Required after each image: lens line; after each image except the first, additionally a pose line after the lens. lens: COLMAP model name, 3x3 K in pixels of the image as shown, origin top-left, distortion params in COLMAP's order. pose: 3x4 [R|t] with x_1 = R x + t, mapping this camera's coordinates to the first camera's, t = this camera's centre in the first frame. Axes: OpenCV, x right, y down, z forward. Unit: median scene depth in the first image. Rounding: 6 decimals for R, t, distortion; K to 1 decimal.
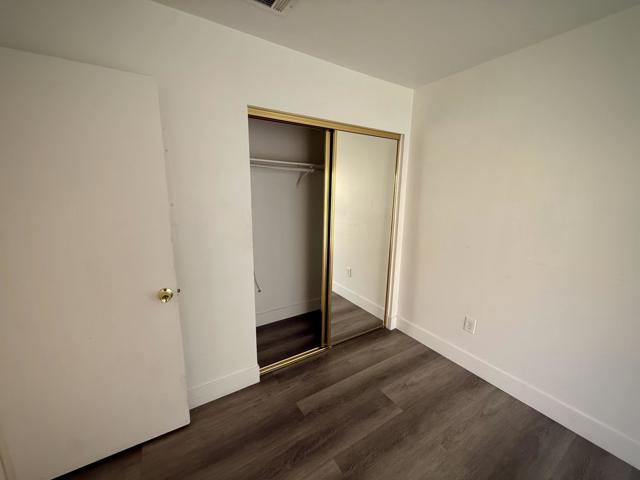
lens RADIAL K [[258.7, 0, 318.4], [0, 258.7, 235.9], [0, 0, 1]] dist [0.003669, -0.000829]
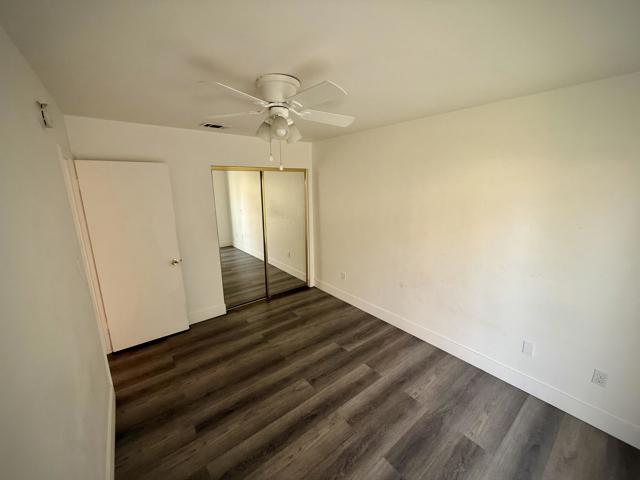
lens RADIAL K [[258.7, 0, 320.9], [0, 258.7, 243.8], [0, 0, 1]] dist [0.003669, -0.000829]
pose [[0.995778, -0.051407, 0.076044, 0.270095], [0.048302, 0.997944, 0.042122, 0.027367], [-0.078053, -0.038271, 0.996214, -0.721435]]
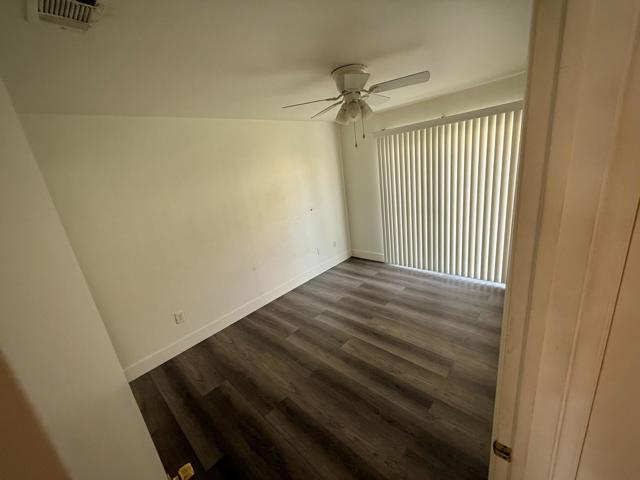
lens RADIAL K [[258.7, 0, 320.5], [0, 258.7, 240.8], [0, 0, 1]] dist [0.003669, -0.000829]
pose [[-0.241576, -0.267957, 0.932652, -0.632822], [0.305362, 0.891299, 0.335171, -0.195465], [-0.921083, 0.365766, -0.133493, 0.355914]]
